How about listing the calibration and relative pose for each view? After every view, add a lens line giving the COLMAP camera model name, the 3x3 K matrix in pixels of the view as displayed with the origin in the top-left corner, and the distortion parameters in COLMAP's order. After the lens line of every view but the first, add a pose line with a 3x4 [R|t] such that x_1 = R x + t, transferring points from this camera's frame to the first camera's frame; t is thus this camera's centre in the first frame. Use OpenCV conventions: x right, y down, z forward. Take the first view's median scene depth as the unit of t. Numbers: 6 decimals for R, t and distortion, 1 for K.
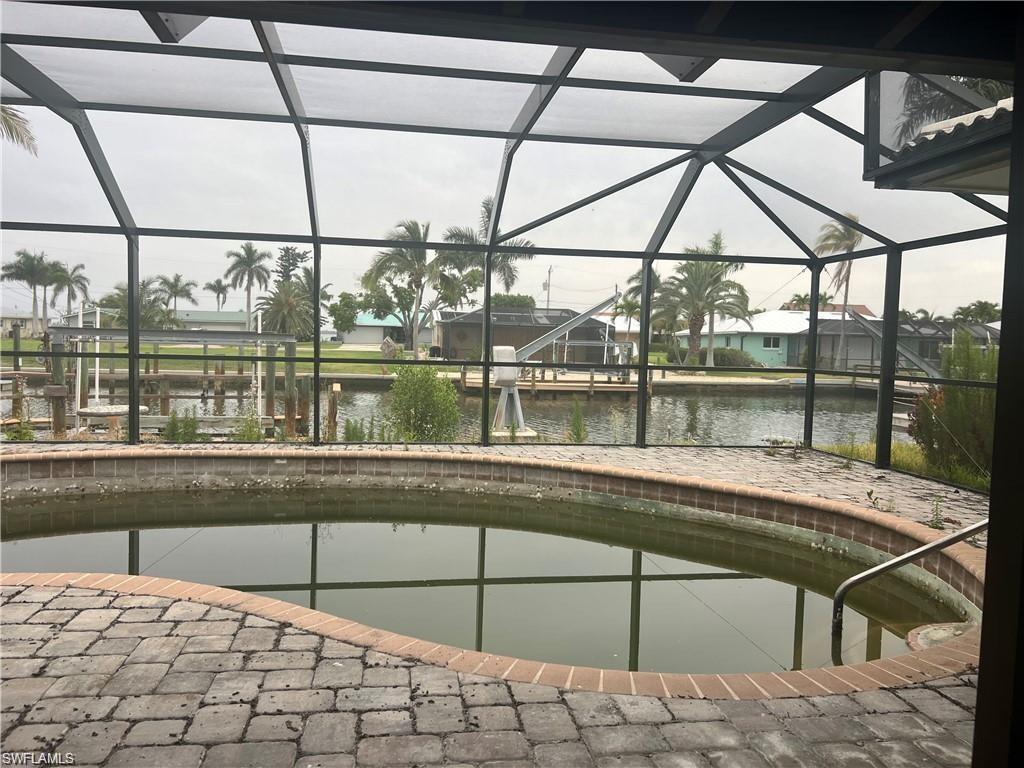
lens RADIAL K [[776.3, 0, 503.5], [0, 776.3, 378.5], [0, 0, 1]] dist [0.043035, -0.031641]
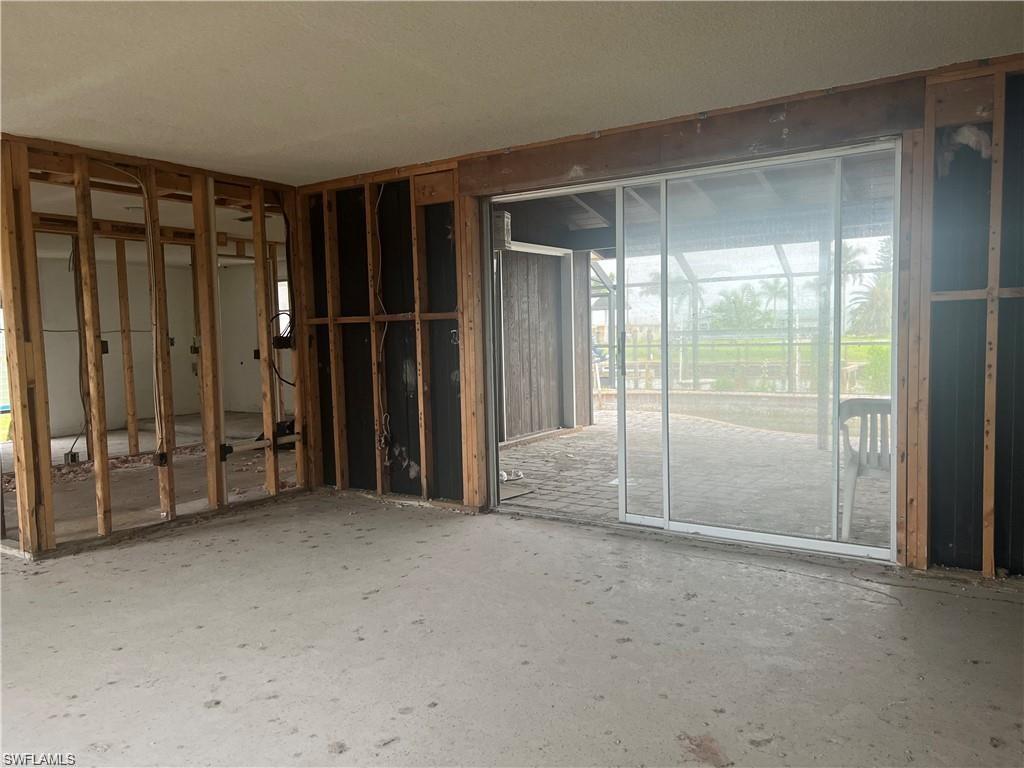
lens RADIAL K [[776.3, 0, 506.0], [0, 776.3, 384.5], [0, 0, 1]] dist [0.043035, -0.031641]
pose [[0.736650, 0.002092, -0.676271, 0.489811], [0.005673, 0.999941, 0.009273, 0.053641], [0.676251, -0.010667, 0.736594, -0.728804]]
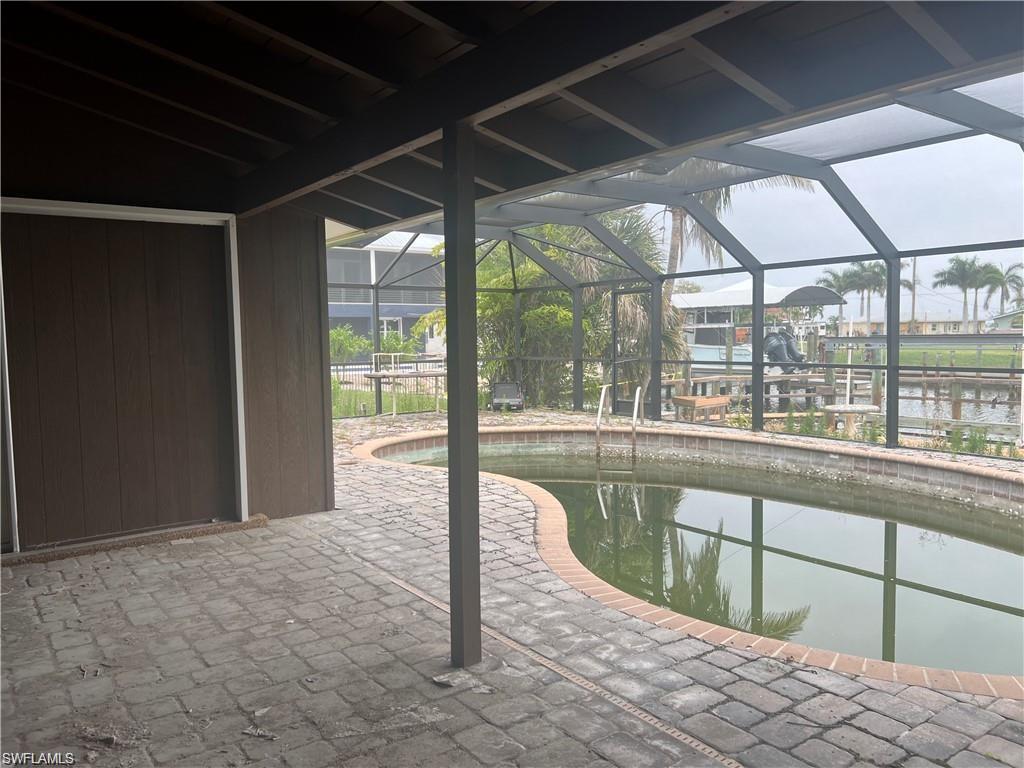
lens RADIAL K [[776.3, 0, 505.7], [0, 776.3, 379.4], [0, 0, 1]] dist [0.043035, -0.031641]
pose [[0.442982, 0.021641, -0.896269, 0.526800], [-0.021553, 0.999677, 0.013486, -0.011476], [0.896271, 0.013344, 0.443306, 0.058053]]
